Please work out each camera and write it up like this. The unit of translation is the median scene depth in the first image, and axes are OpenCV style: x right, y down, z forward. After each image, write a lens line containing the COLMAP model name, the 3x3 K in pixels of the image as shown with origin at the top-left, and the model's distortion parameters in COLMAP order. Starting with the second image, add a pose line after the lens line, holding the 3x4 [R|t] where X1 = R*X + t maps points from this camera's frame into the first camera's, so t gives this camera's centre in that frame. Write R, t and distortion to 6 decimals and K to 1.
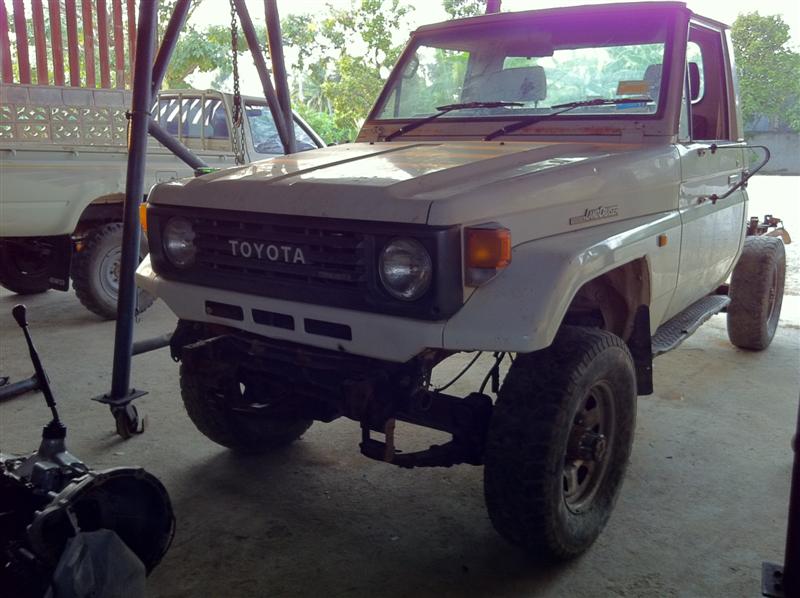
lens RADIAL K [[746.4, 0, 400.0], [0, 746.4, 299.0], [0, 0, 1]] dist [0.072174, -0.181546]
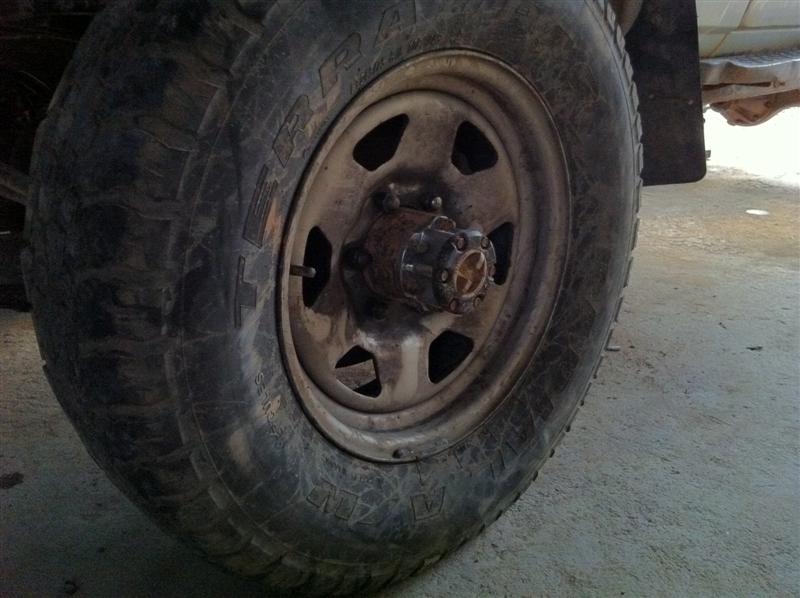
lens RADIAL K [[746.4, 0, 400.0], [0, 746.4, 299.0], [0, 0, 1]] dist [0.072174, -0.181546]
pose [[0.984683, 0.039463, -0.169829, 0.276789], [-0.019332, 0.992754, 0.118597, 0.163300], [0.173278, -0.113498, 0.978311, 0.641132]]
